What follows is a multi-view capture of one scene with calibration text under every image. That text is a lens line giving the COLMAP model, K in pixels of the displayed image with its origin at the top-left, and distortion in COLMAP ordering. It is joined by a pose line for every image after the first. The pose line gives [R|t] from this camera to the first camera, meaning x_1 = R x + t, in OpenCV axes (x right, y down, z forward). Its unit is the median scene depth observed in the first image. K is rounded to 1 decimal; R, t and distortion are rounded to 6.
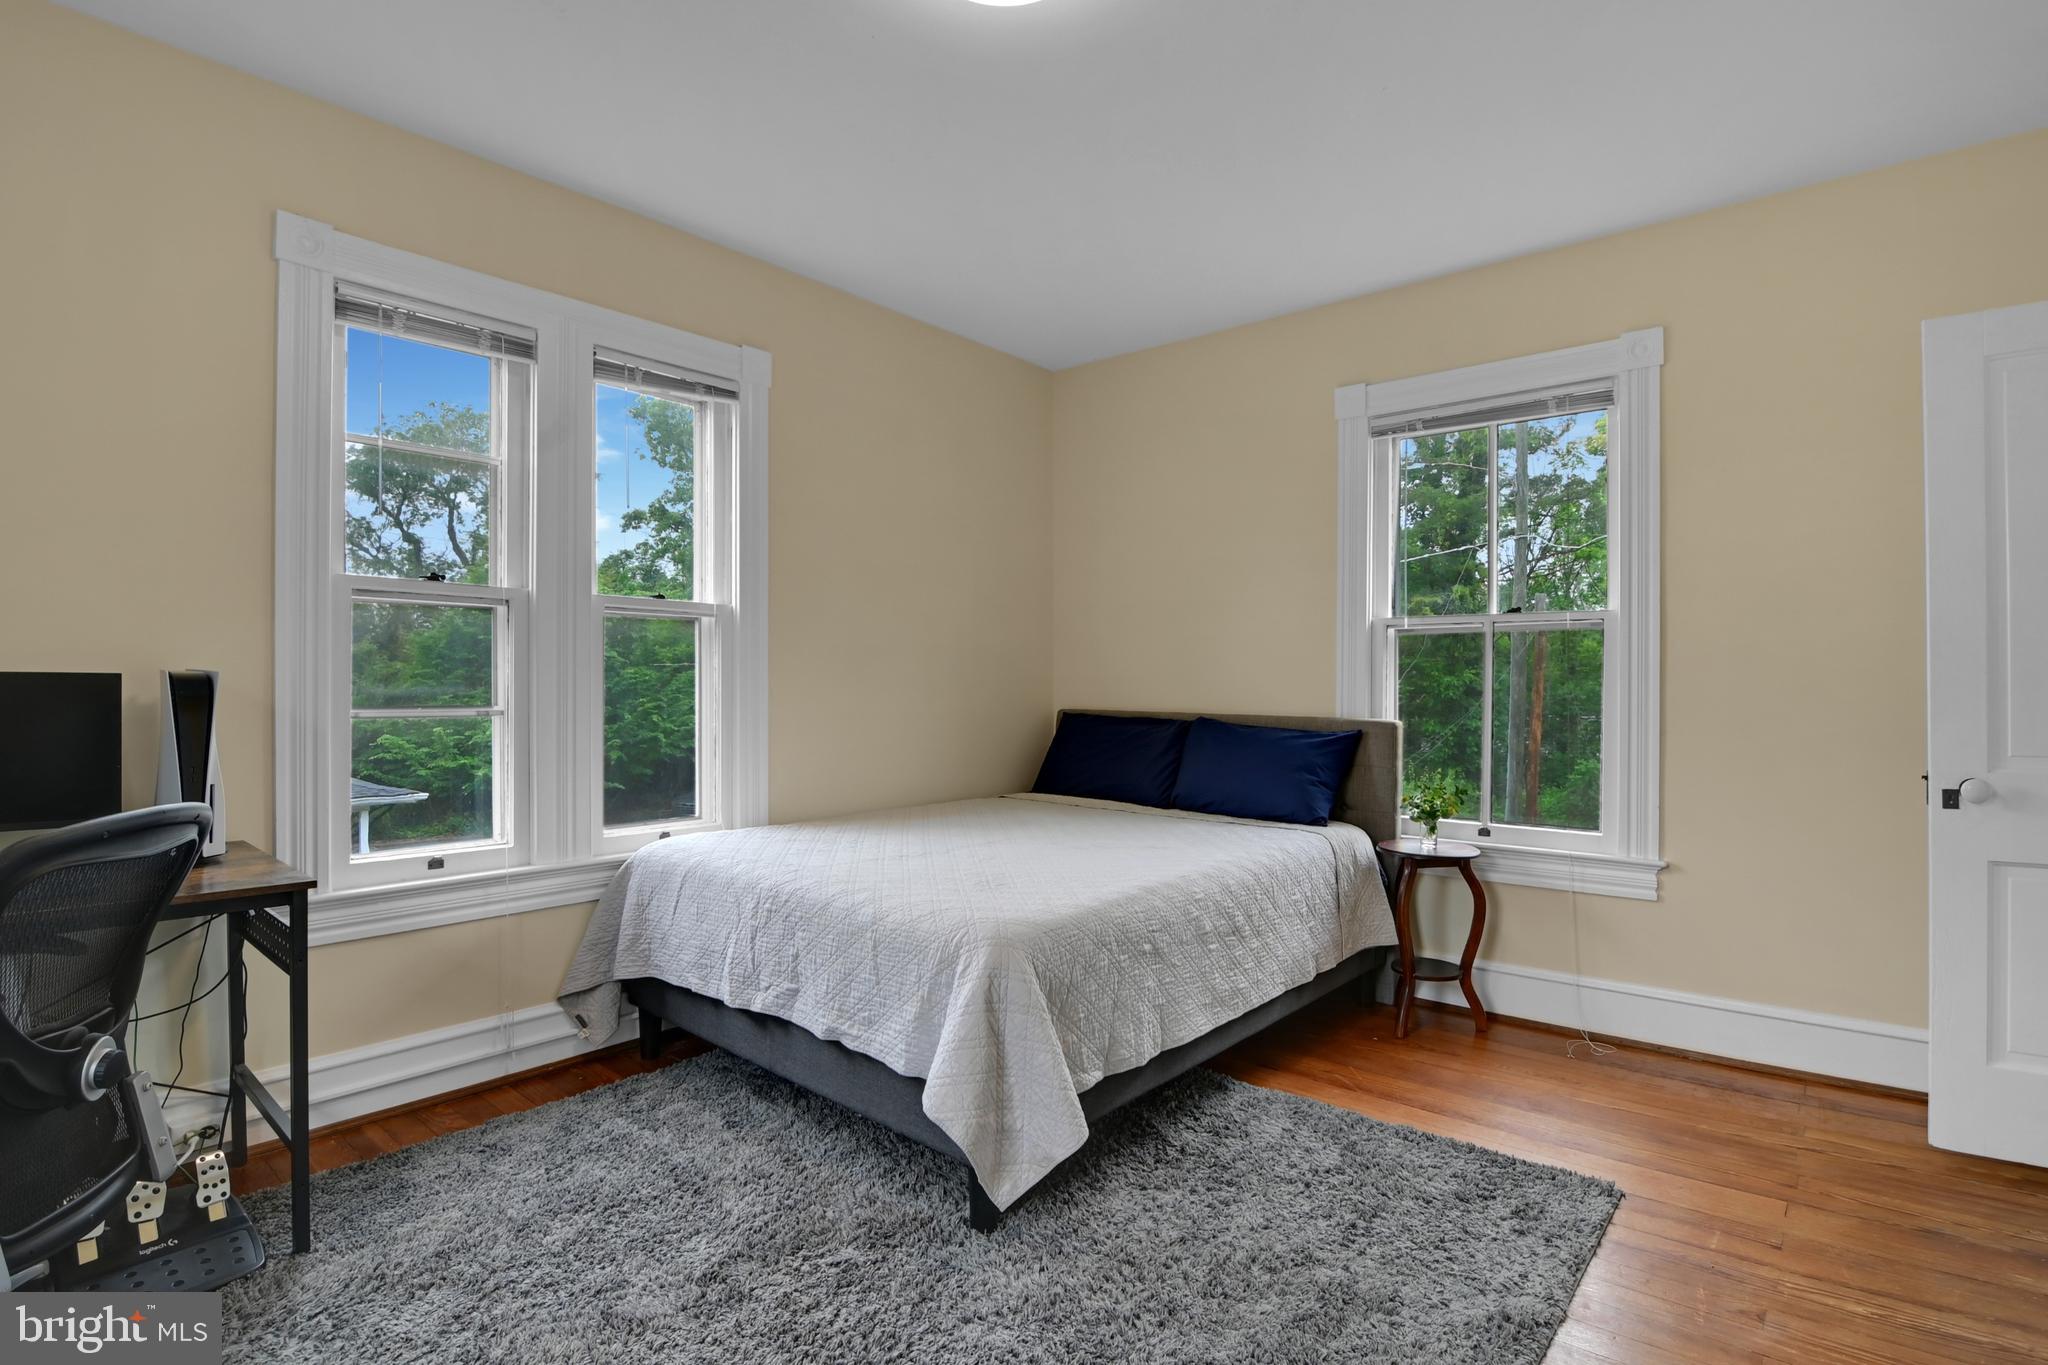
lens RADIAL K [[992.9, 0, 1088.4], [0, 992.9, 683.7], [0, 0, 1]] dist [-0.022902, -0.000222]
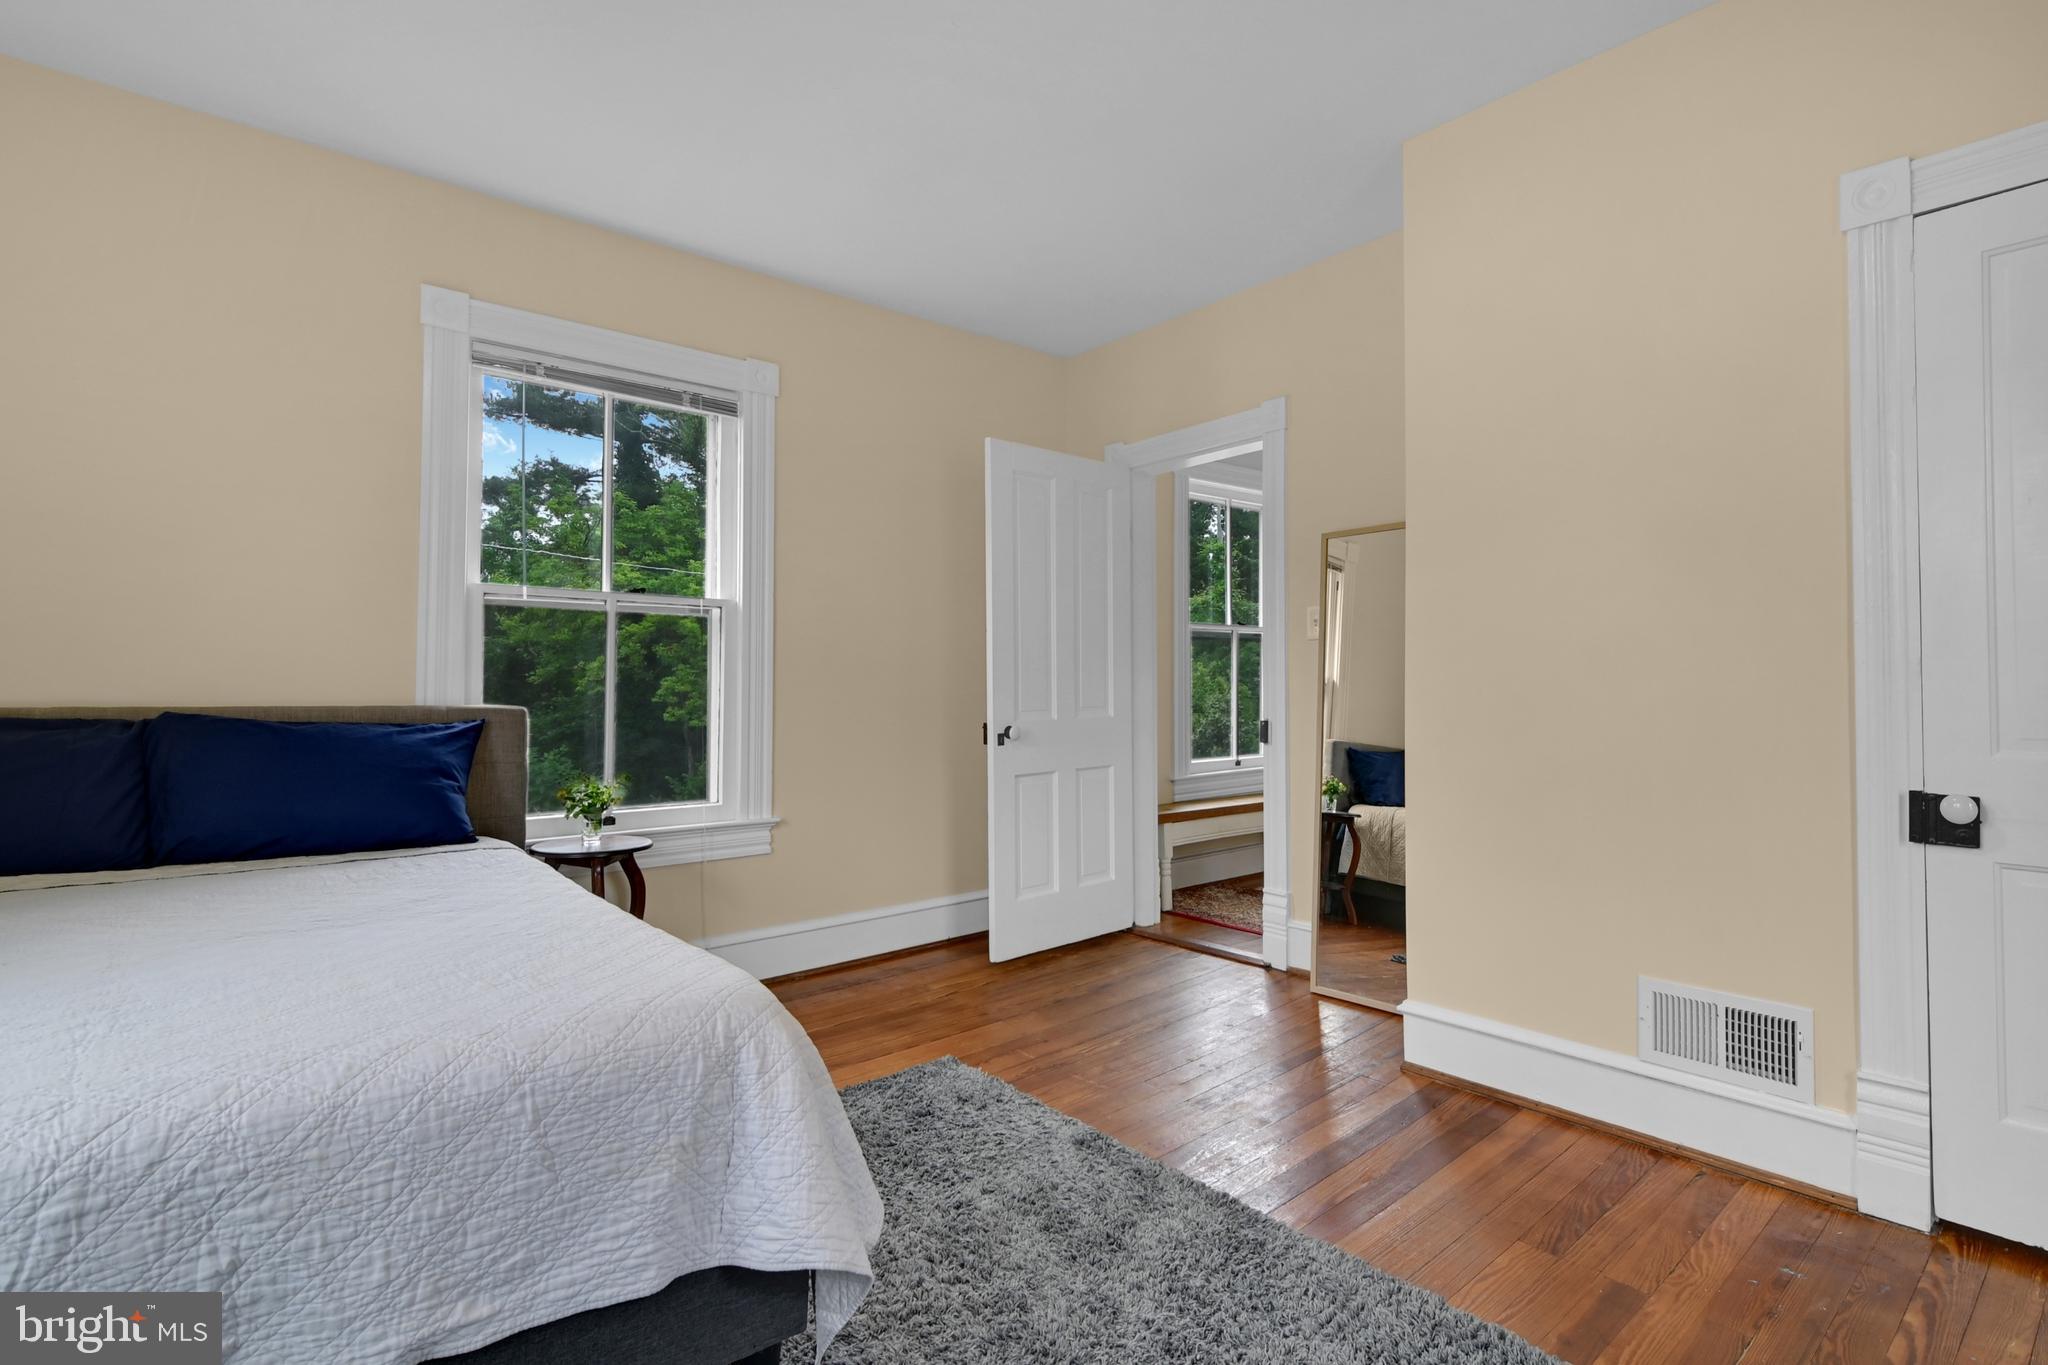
lens RADIAL K [[996.5, 0, 1025.7], [0, 996.5, 671.8], [0, 0, 1]] dist [0.000754, 0.000035]
pose [[0.194105, 0.015360, 0.980860, -0.549250], [-0.002661, 0.999882, -0.015132, 0.023602], [-0.980977, 0.000327, 0.194123, 0.496384]]
